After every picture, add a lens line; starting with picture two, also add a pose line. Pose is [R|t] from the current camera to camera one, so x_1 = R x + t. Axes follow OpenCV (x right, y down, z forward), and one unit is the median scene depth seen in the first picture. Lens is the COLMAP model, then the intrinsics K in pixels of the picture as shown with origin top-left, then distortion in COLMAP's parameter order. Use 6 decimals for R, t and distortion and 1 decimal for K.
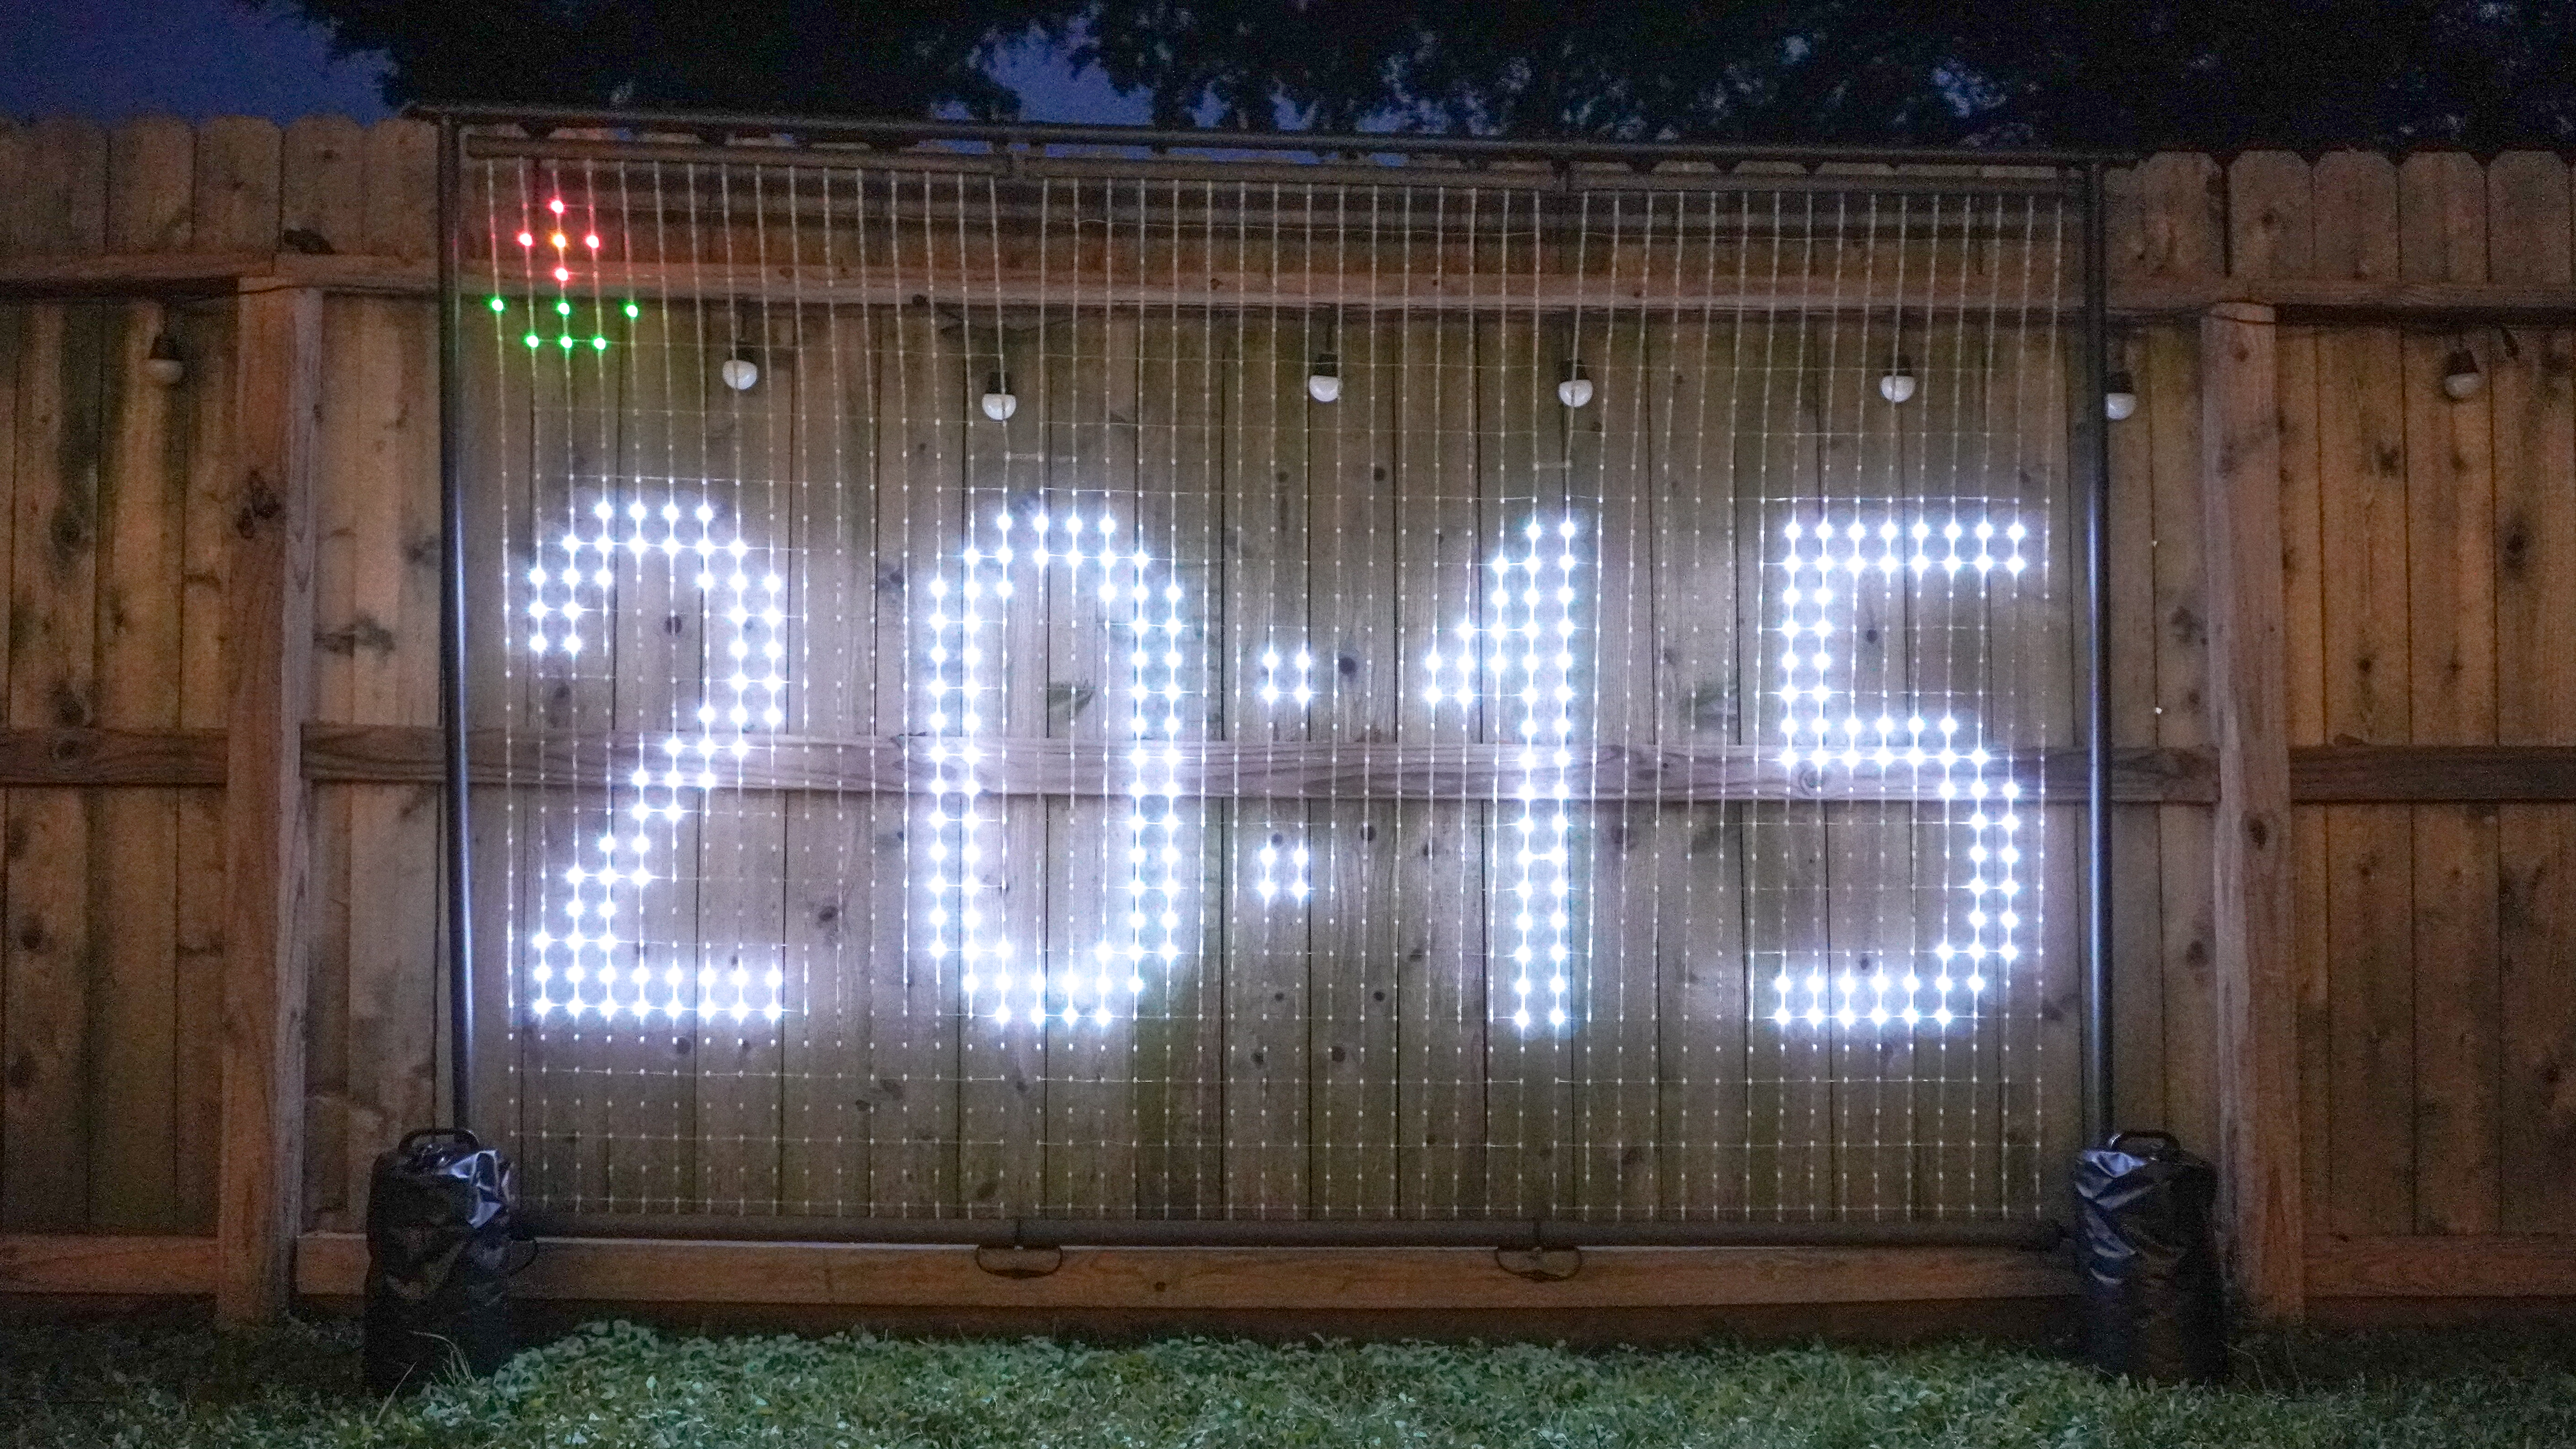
lens RADIAL K [[1981.9, 0, 1288.0], [0, 1981.9, 724.5], [0, 0, 1]] dist [-0.009405, -0.001227]
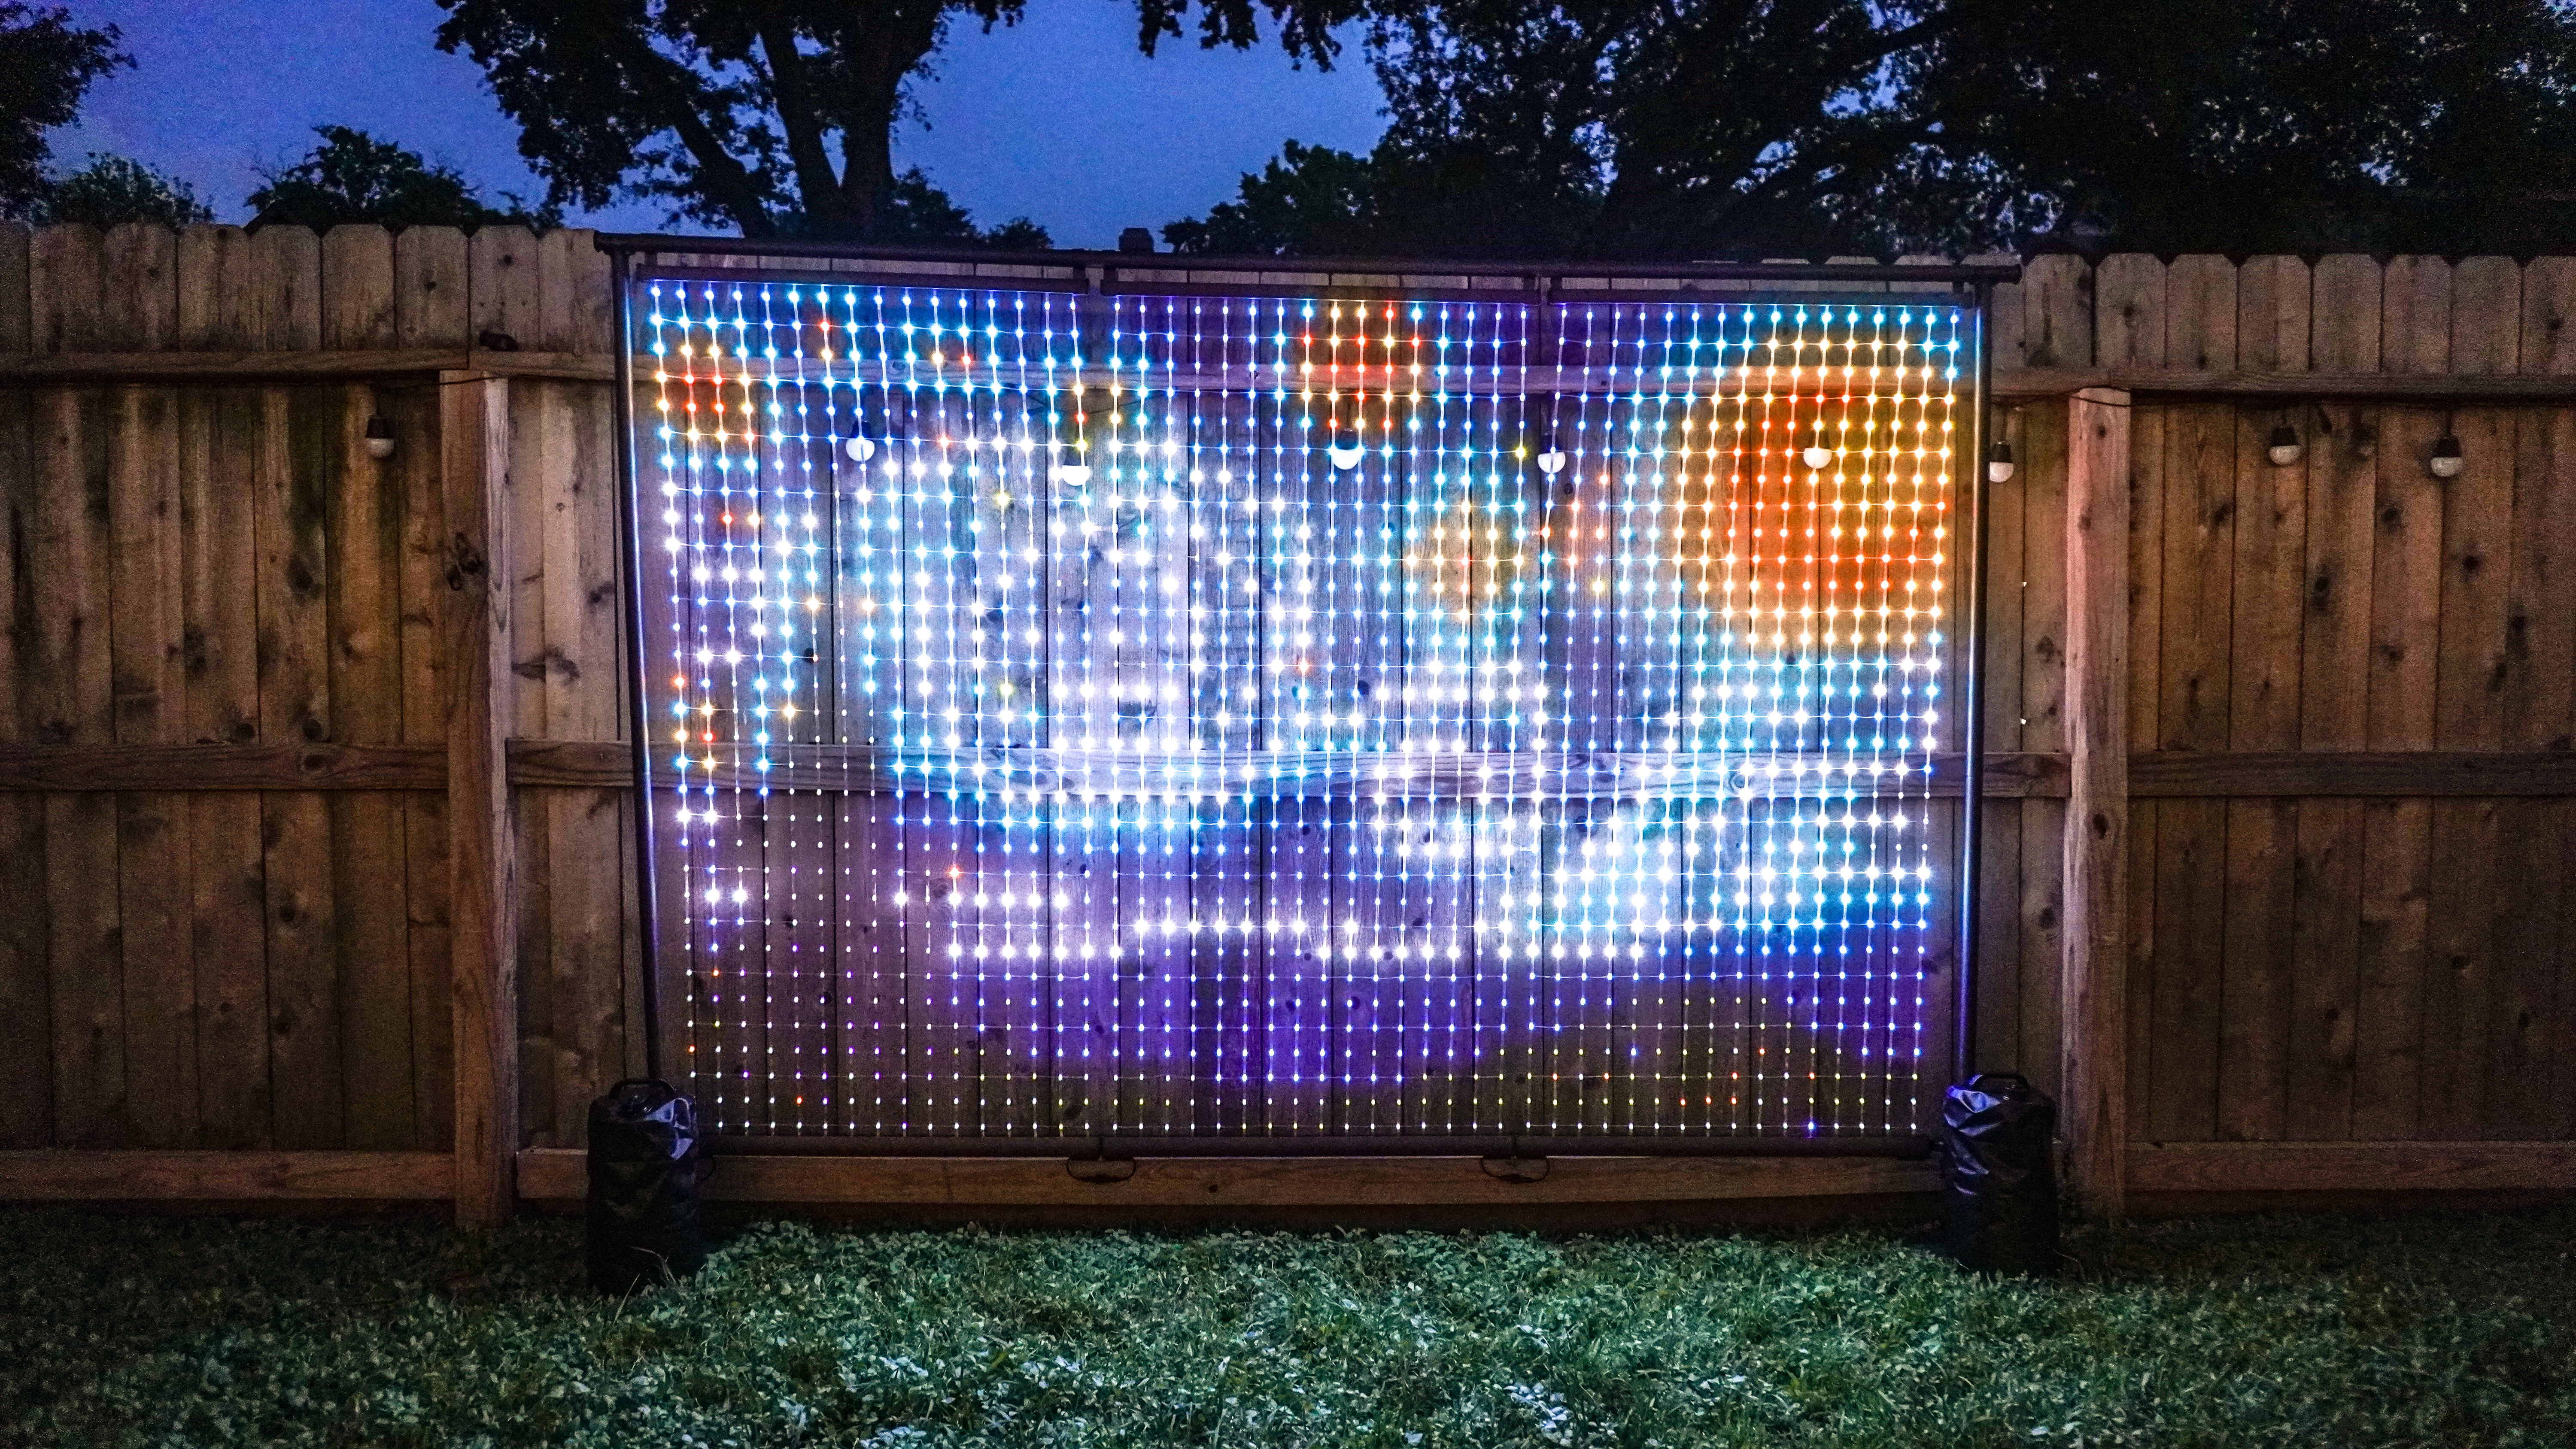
lens RADIAL K [[1749.9, 0, 1288.0], [0, 1749.9, 724.5], [0, 0, 1]] dist [0.001899, 0.001810]
pose [[0.999931, -0.001136, 0.011690, -0.029669], [0.000200, 0.996817, 0.079727, -0.095426], [-0.011743, -0.079719, 0.996748, -0.079698]]
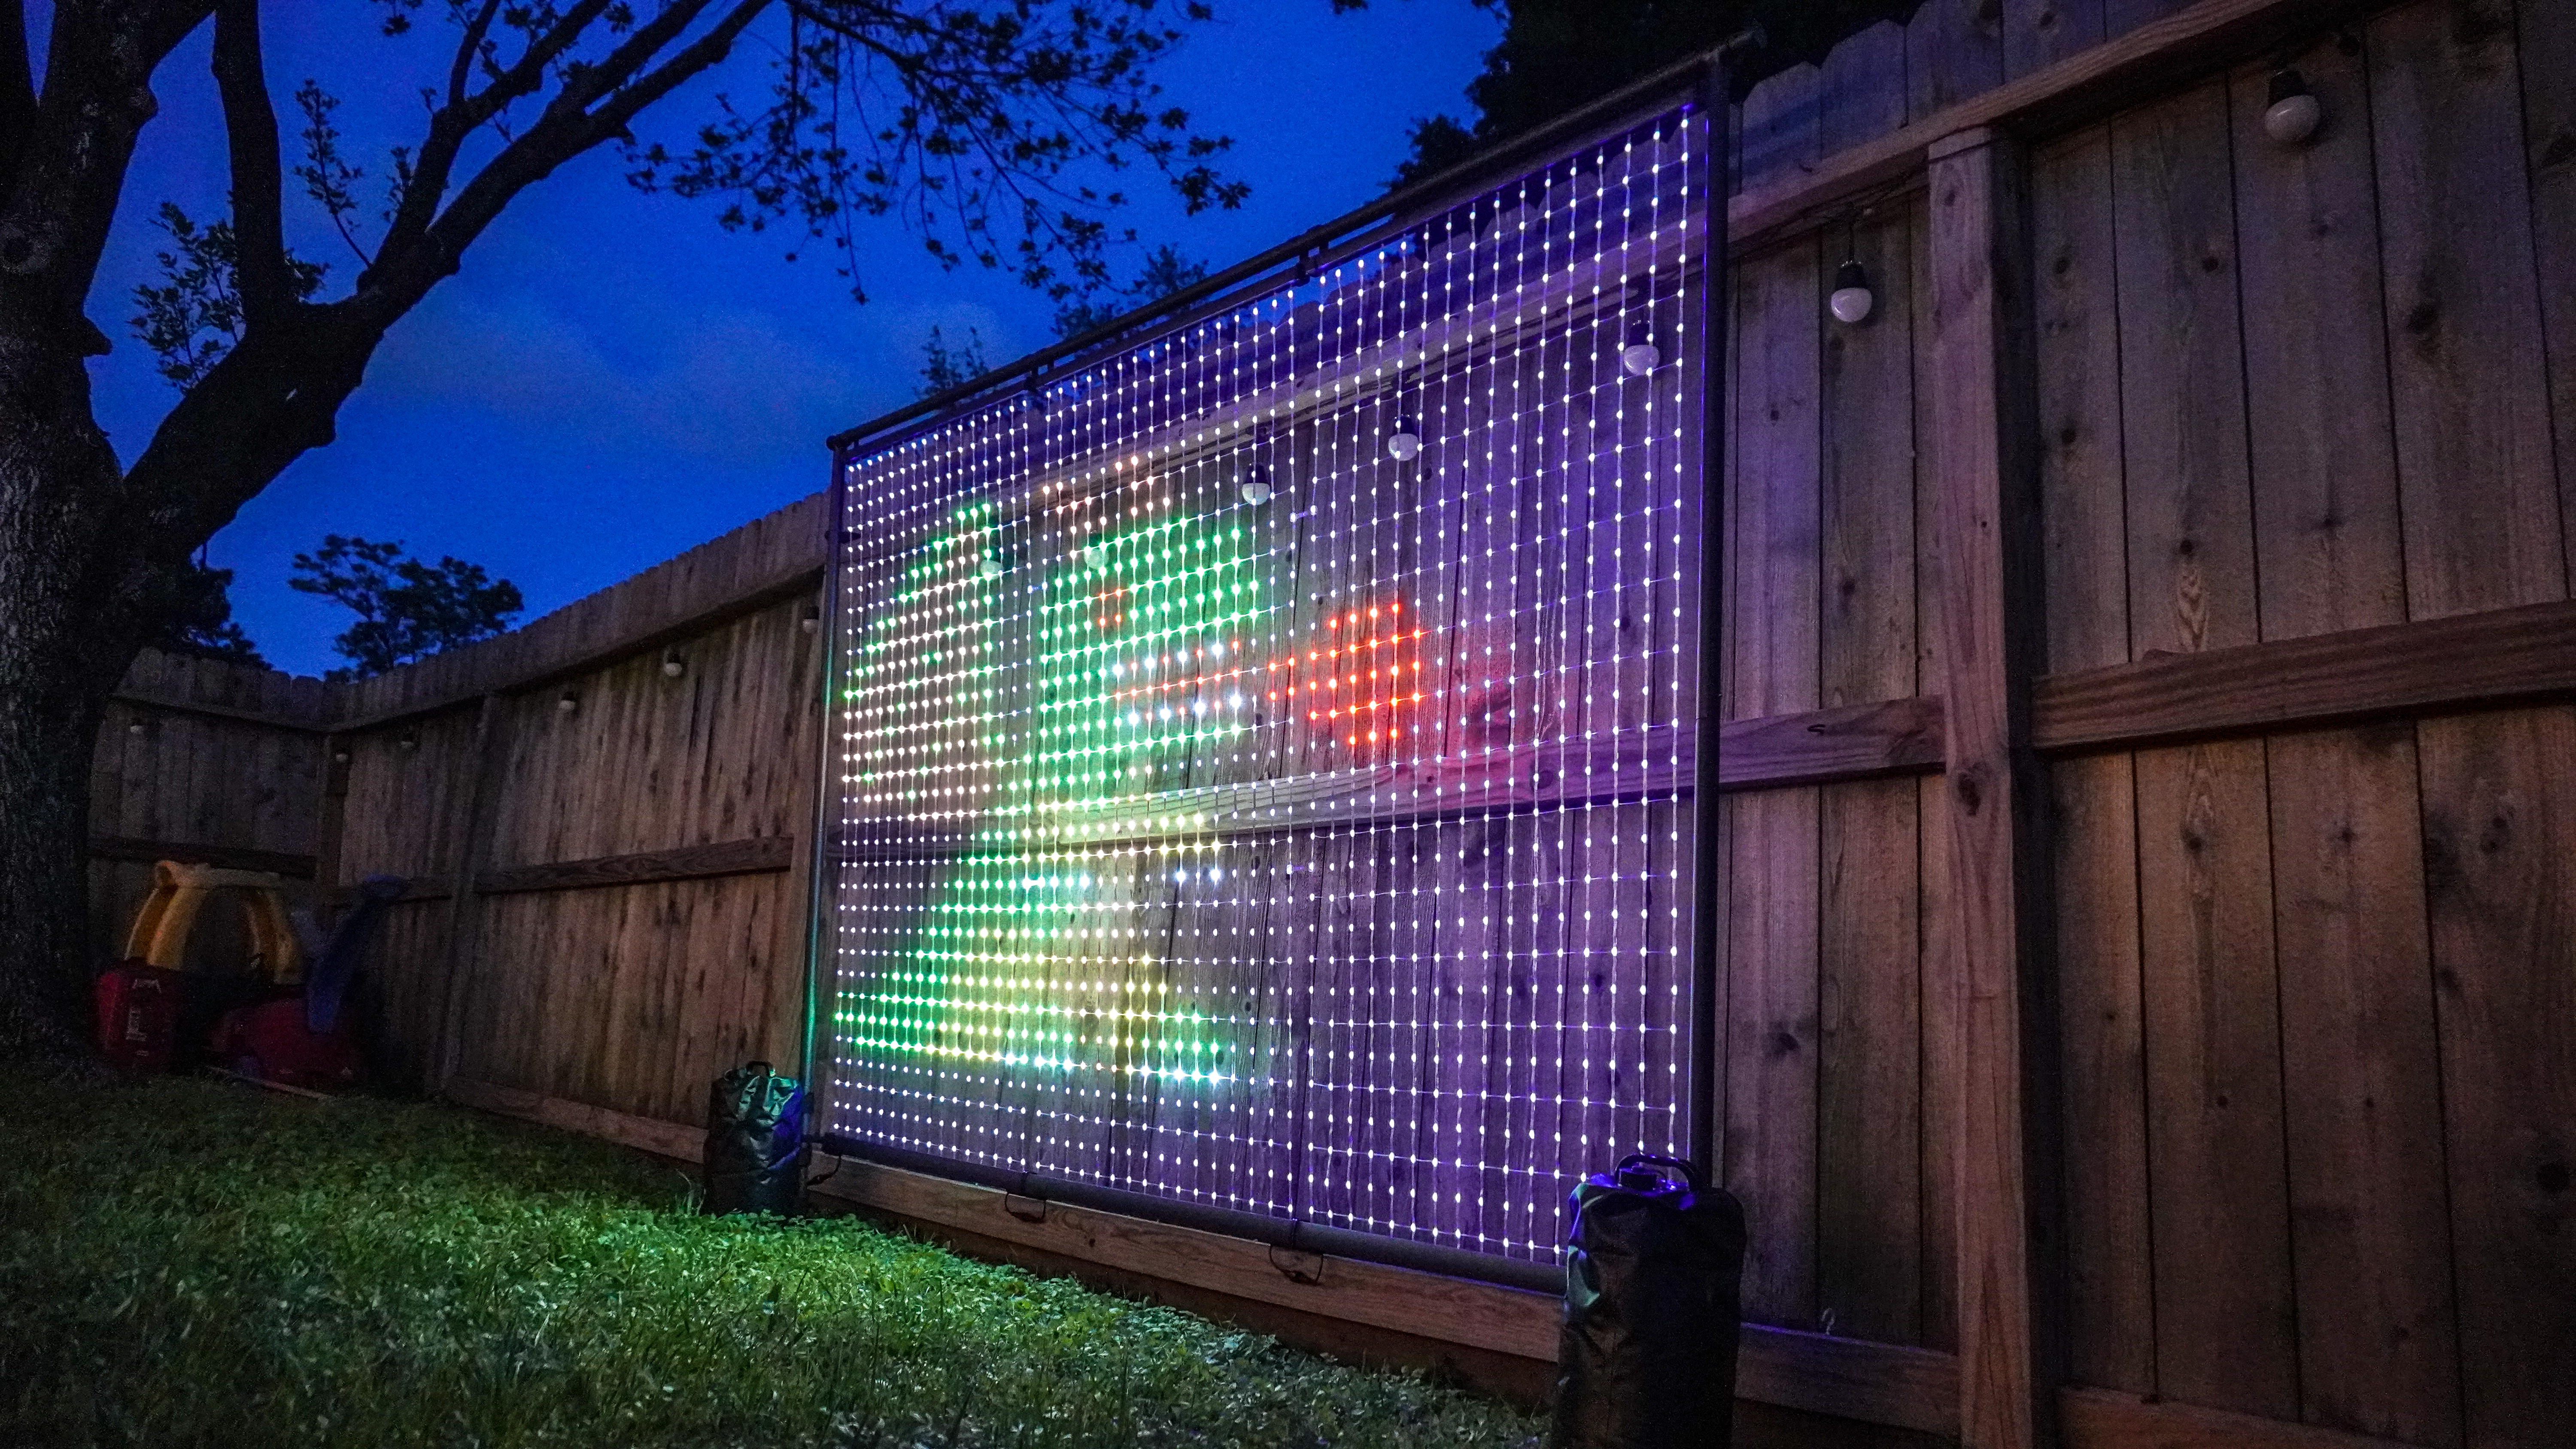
lens RADIAL K [[1852.5, 0, 1246.2], [0, 1852.5, 716.1], [0, 0, 1]] dist [0.047217, -0.078684]
pose [[0.592843, -0.119554, -0.796394, 0.890462], [-0.061296, 0.979352, -0.192648, 0.179380], [0.802982, 0.163026, 0.573274, 0.379039]]
